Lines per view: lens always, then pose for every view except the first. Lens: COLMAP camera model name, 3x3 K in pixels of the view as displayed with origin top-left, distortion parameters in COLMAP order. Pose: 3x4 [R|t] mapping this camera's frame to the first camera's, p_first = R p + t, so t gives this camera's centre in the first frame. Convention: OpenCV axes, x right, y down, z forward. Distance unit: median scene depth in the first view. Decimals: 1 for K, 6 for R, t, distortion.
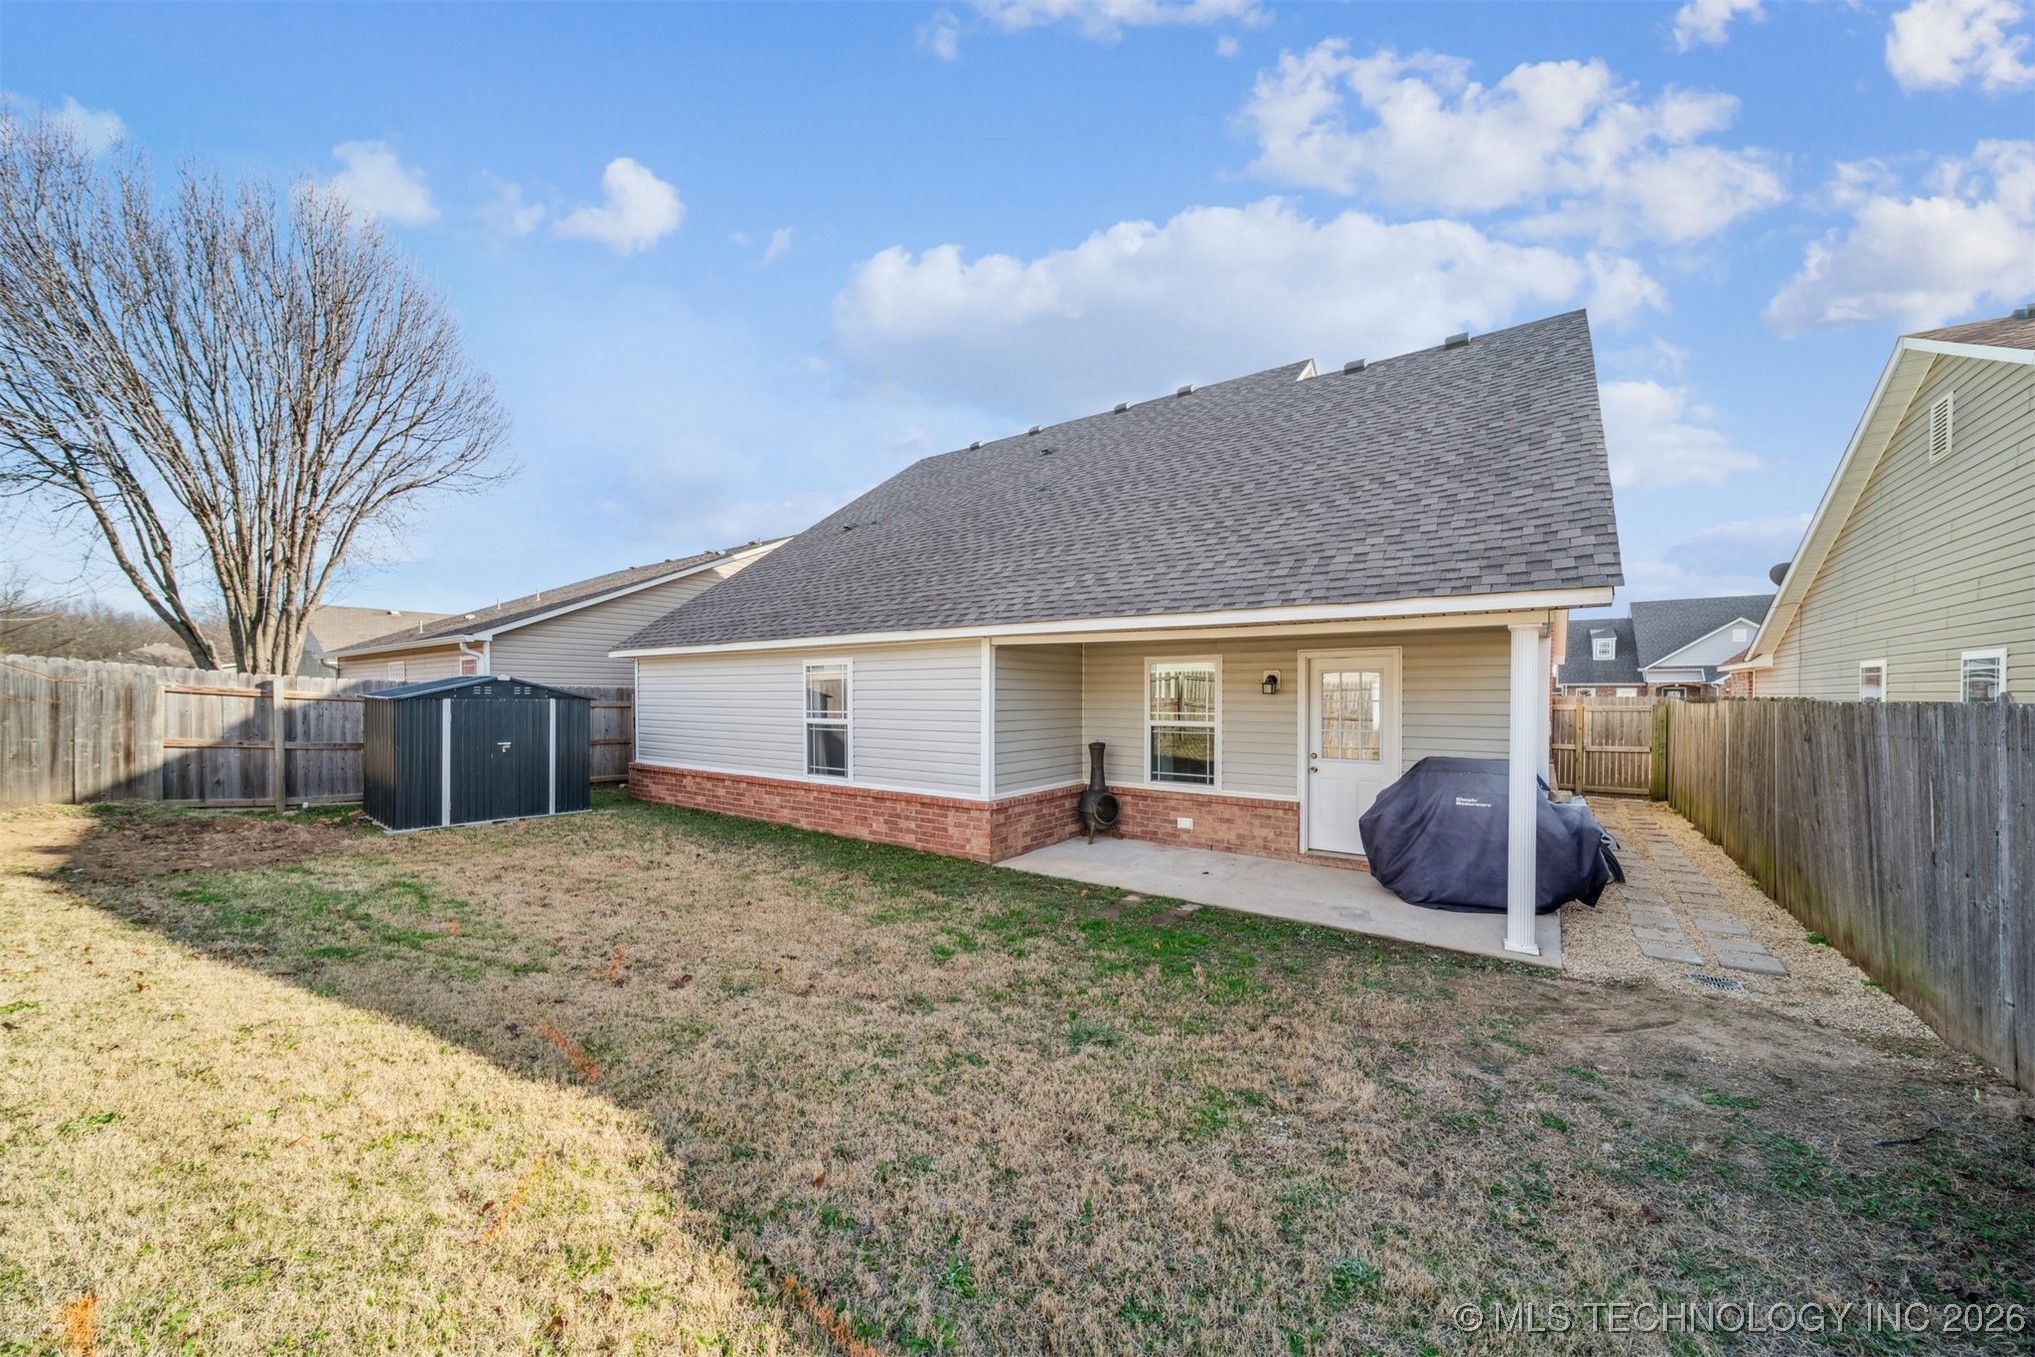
lens RADIAL K [[657.8, 0, 1026.7], [0, 657.8, 686.1], [0, 0, 1]] dist [-0.002695, -0.000073]
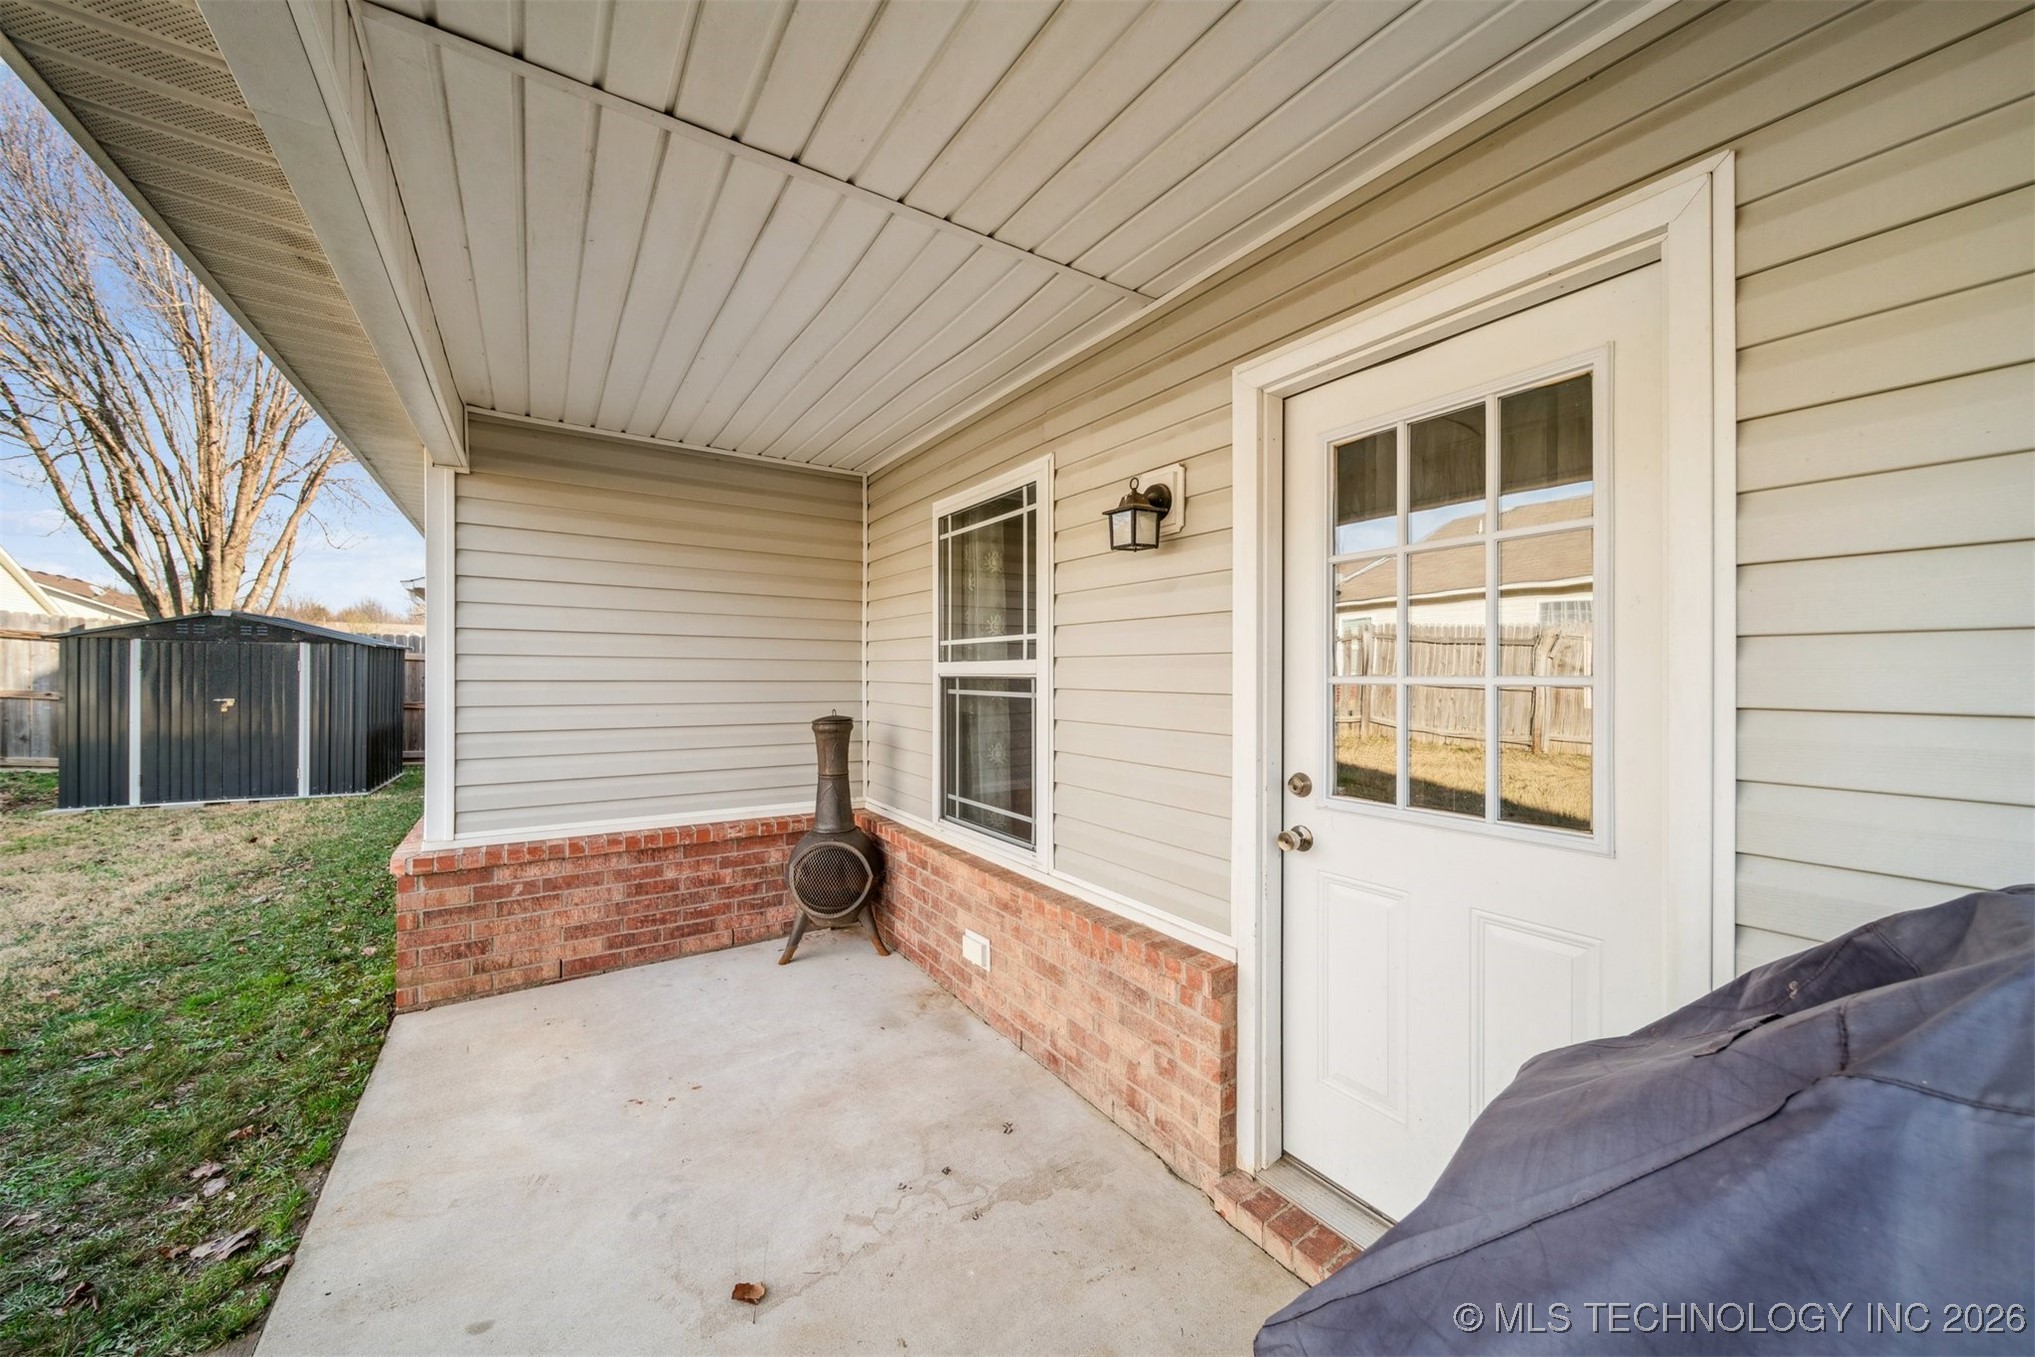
lens RADIAL K [[719.7, 0, 996.8], [0, 719.7, 664.4], [0, 0, 1]] dist [-0.000789, 0.000174]
pose [[0.936551, -0.000790, -0.350530, 0.367524], [0.003351, 0.999972, 0.006701, 0.050030], [0.350515, -0.007451, 0.936527, 0.610696]]
